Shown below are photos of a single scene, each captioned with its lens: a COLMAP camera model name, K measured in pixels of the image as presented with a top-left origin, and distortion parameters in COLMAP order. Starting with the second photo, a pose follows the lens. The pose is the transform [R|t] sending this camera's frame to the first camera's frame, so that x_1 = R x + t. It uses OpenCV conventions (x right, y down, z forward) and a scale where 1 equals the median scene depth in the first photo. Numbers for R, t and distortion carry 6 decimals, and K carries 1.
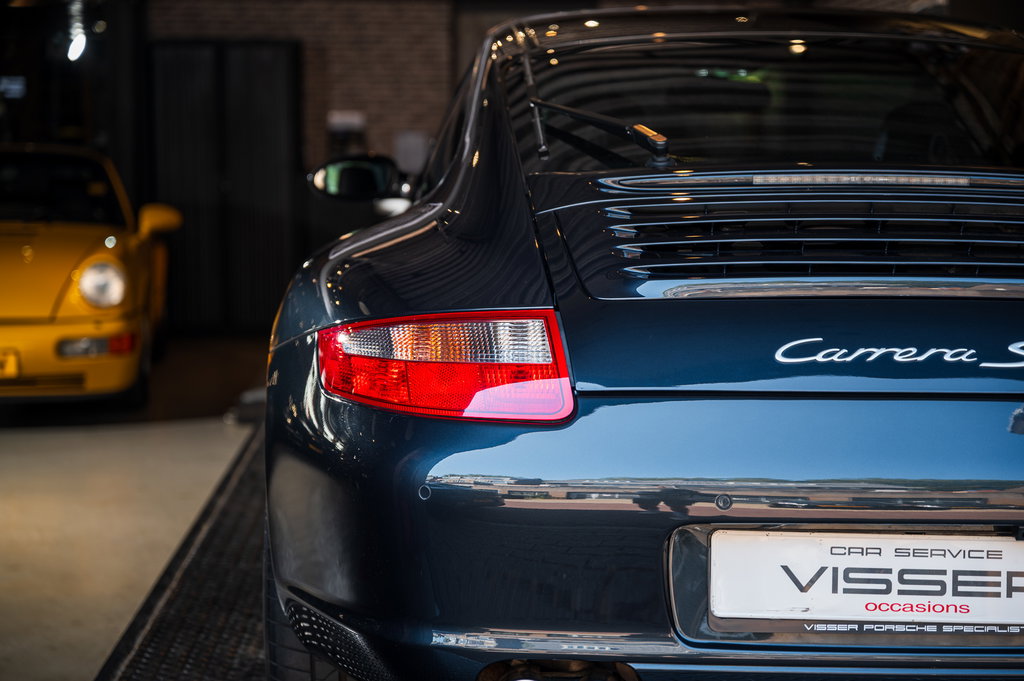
lens RADIAL K [[2020.5, 0, 505.3], [0, 2020.5, 340.1], [0, 0, 1]] dist [0.071492, 0.000000]
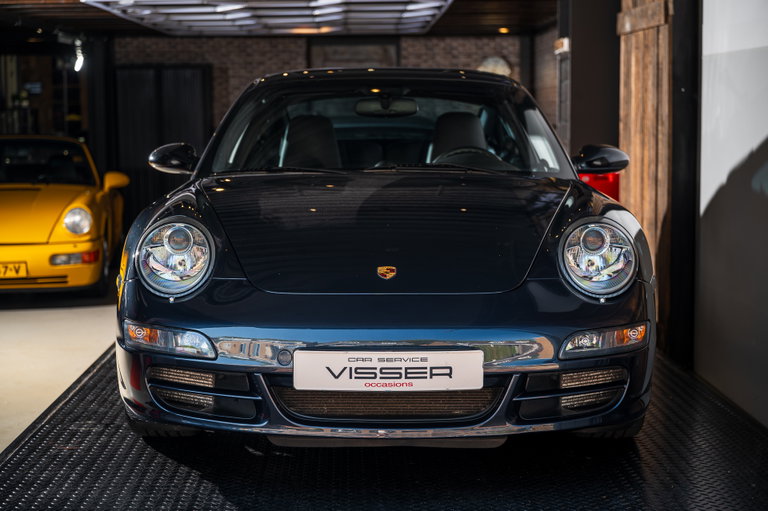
lens RADIAL K [[1400.1, 0, 398.4], [0, 1400.1, 252.2], [0, 0, 1]] dist [0.104724, 0.000000]
pose [[0.999898, -0.013962, 0.002856, 0.210941], [0.013955, 0.999900, 0.002456, -0.013092], [-0.002890, -0.002416, 0.999993, -0.492991]]
